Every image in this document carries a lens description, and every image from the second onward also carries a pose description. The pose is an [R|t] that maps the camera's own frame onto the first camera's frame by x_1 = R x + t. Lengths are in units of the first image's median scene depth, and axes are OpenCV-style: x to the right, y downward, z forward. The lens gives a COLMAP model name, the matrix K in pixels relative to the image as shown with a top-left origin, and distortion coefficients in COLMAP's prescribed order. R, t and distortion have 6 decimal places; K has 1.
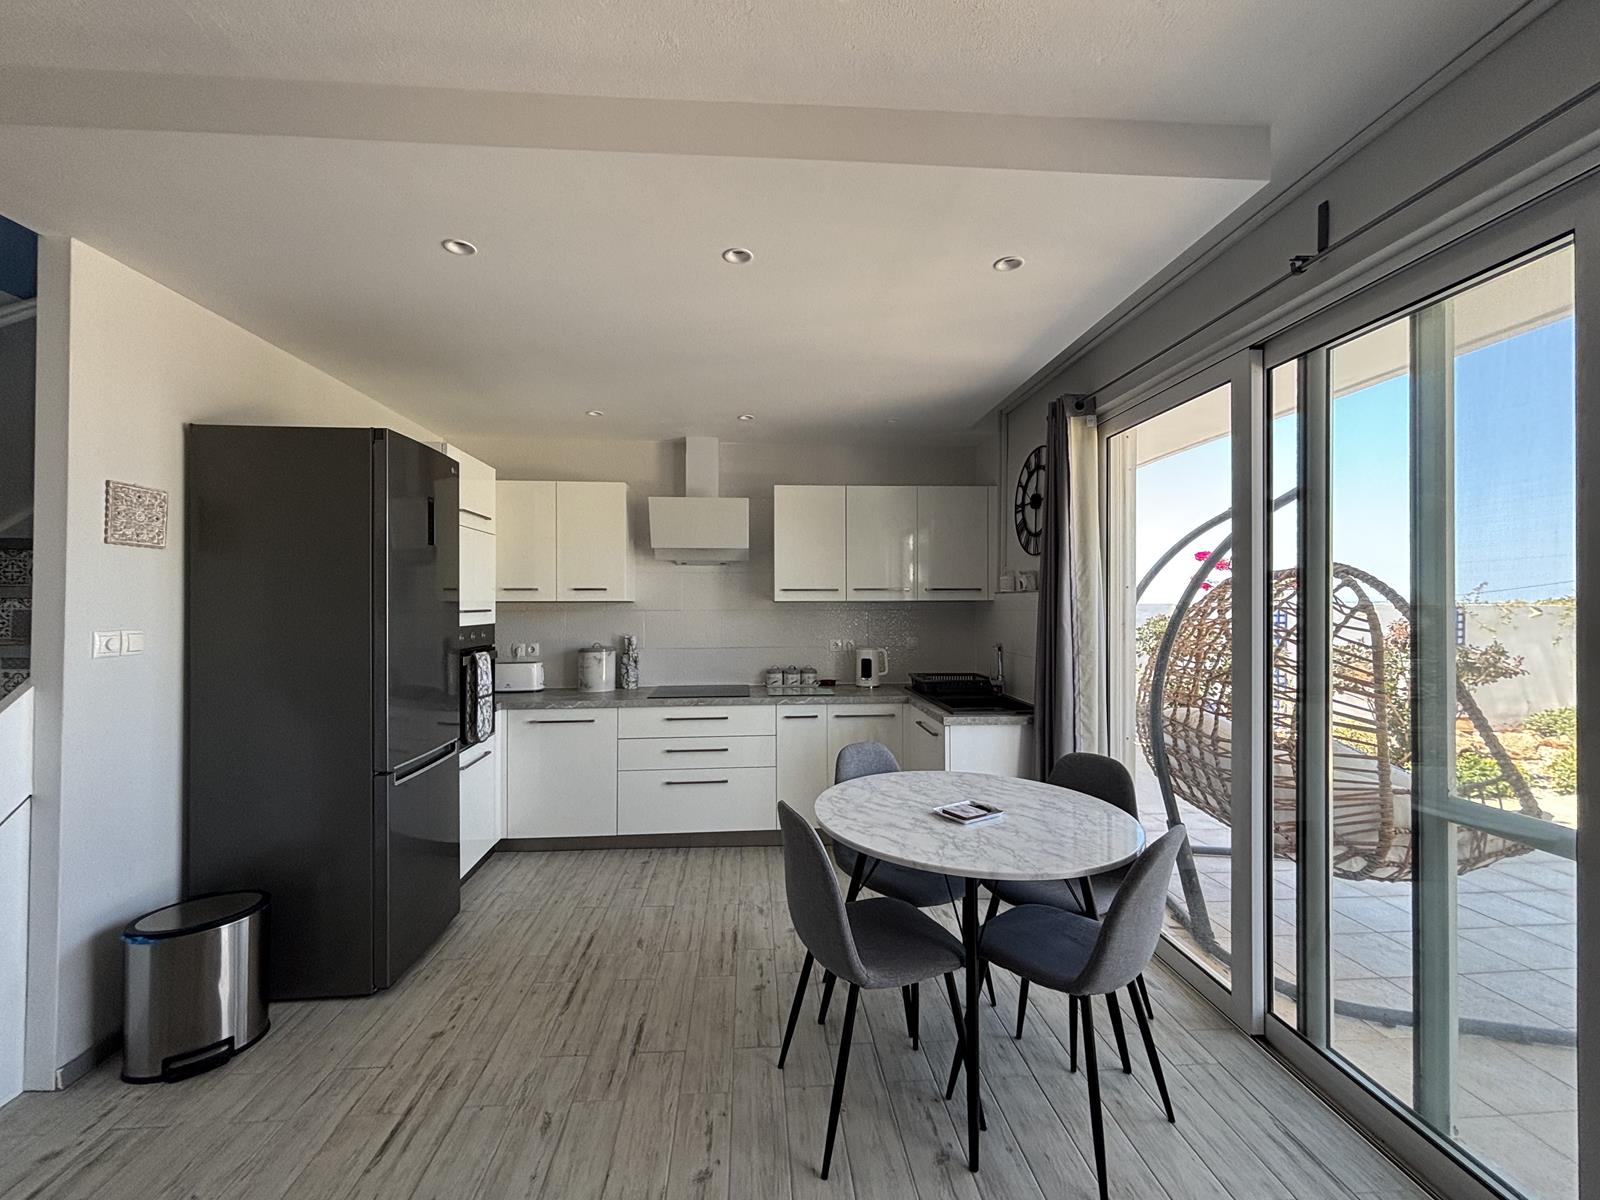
lens RADIAL K [[653.1, 0, 796.4], [0, 653.1, 599.6], [0, 0, 1]] dist [-0.000333, 0.000024]
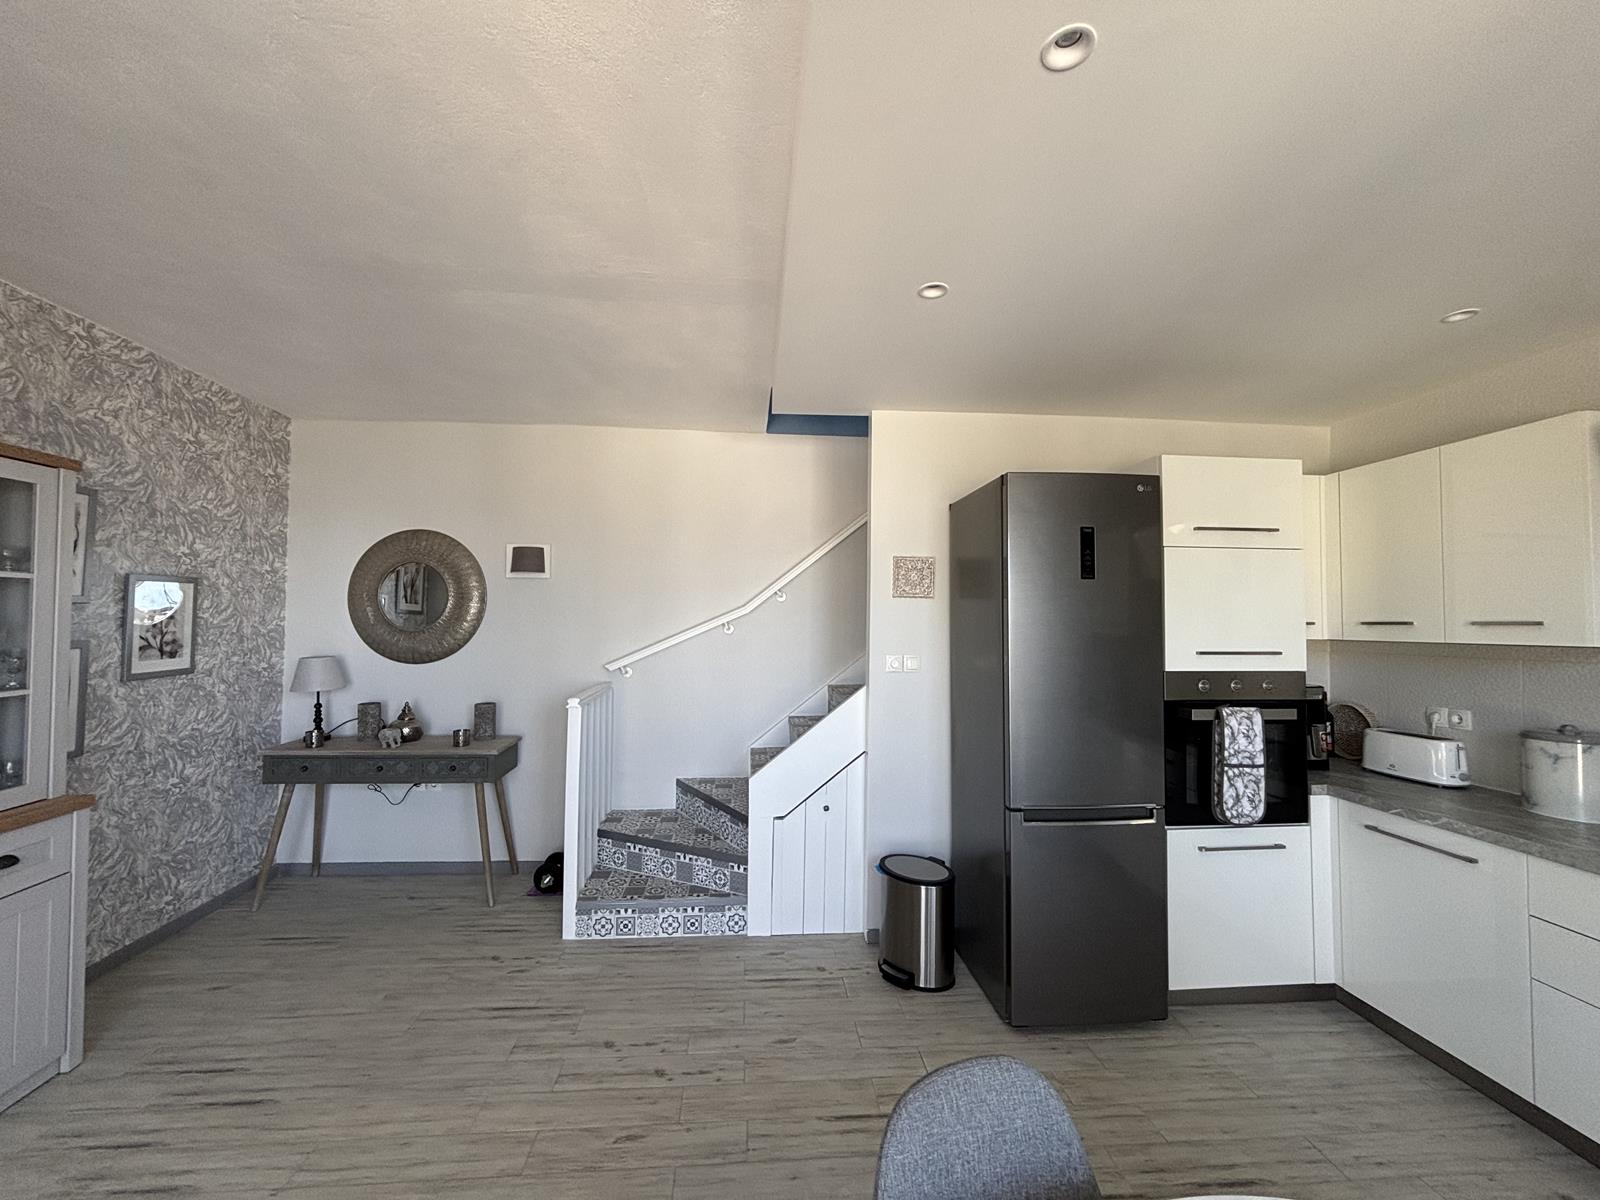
lens RADIAL K [[653.1, 0, 796.4], [0, 653.1, 599.6], [0, 0, 1]] dist [-0.000333, 0.000024]
pose [[-0.003734, -0.035501, -0.999363, 0.385531], [-0.004577, 0.999360, -0.035484, -0.021200], [0.999983, 0.004442, -0.003894, 0.645460]]
